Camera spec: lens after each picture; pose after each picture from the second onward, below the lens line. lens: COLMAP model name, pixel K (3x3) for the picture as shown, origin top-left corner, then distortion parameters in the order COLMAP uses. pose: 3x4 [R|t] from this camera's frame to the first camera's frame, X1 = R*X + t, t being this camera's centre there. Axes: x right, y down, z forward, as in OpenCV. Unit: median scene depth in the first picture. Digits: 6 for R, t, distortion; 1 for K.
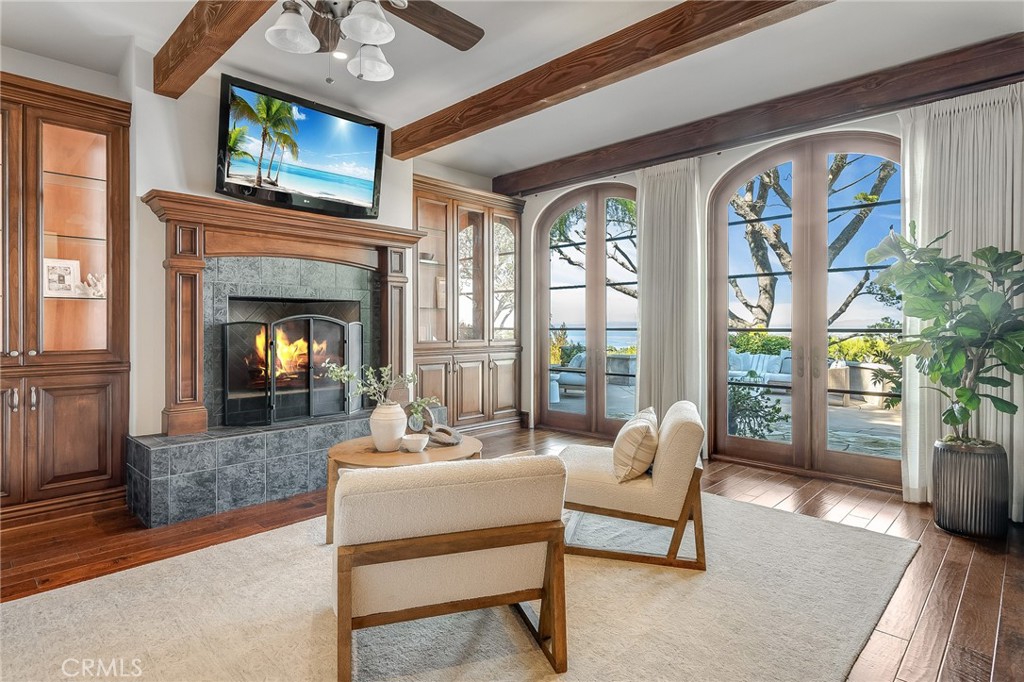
lens RADIAL K [[536.7, 0, 513.9], [0, 536.7, 328.1], [0, 0, 1]] dist [0.011925, 0.000083]
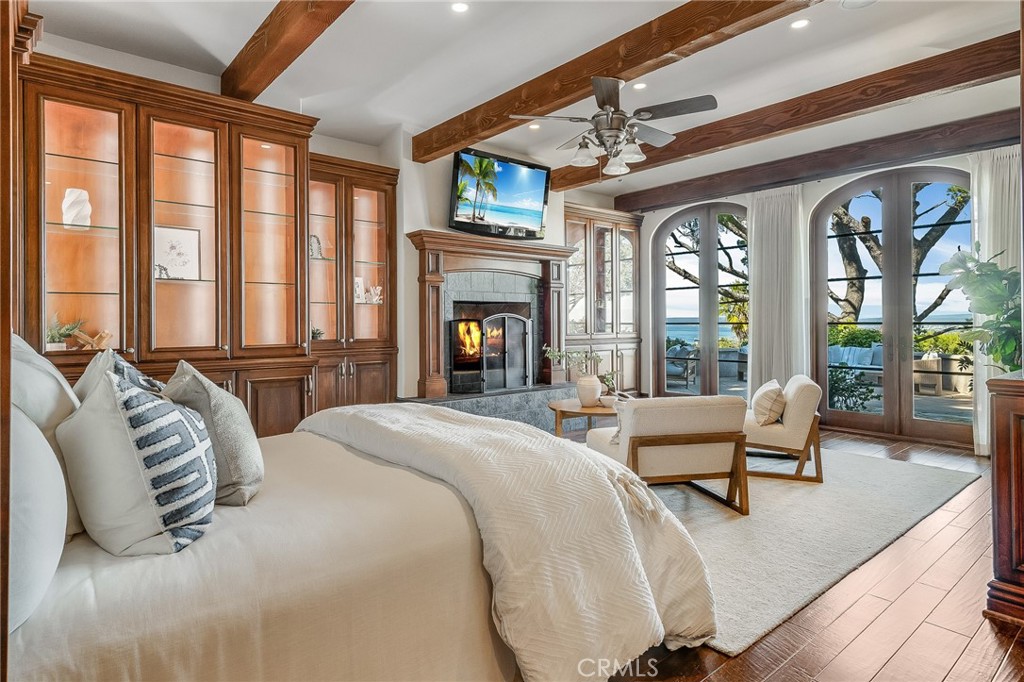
lens RADIAL K [[566.1, 0, 508.8], [0, 566.1, 320.3], [0, 0, 1]] dist [0.003877, 0.000234]
pose [[0.994248, -0.005073, -0.106978, -0.208056], [0.004494, 0.999974, -0.005658, 0.000155], [0.107004, 0.005144, 0.994245, -0.405407]]
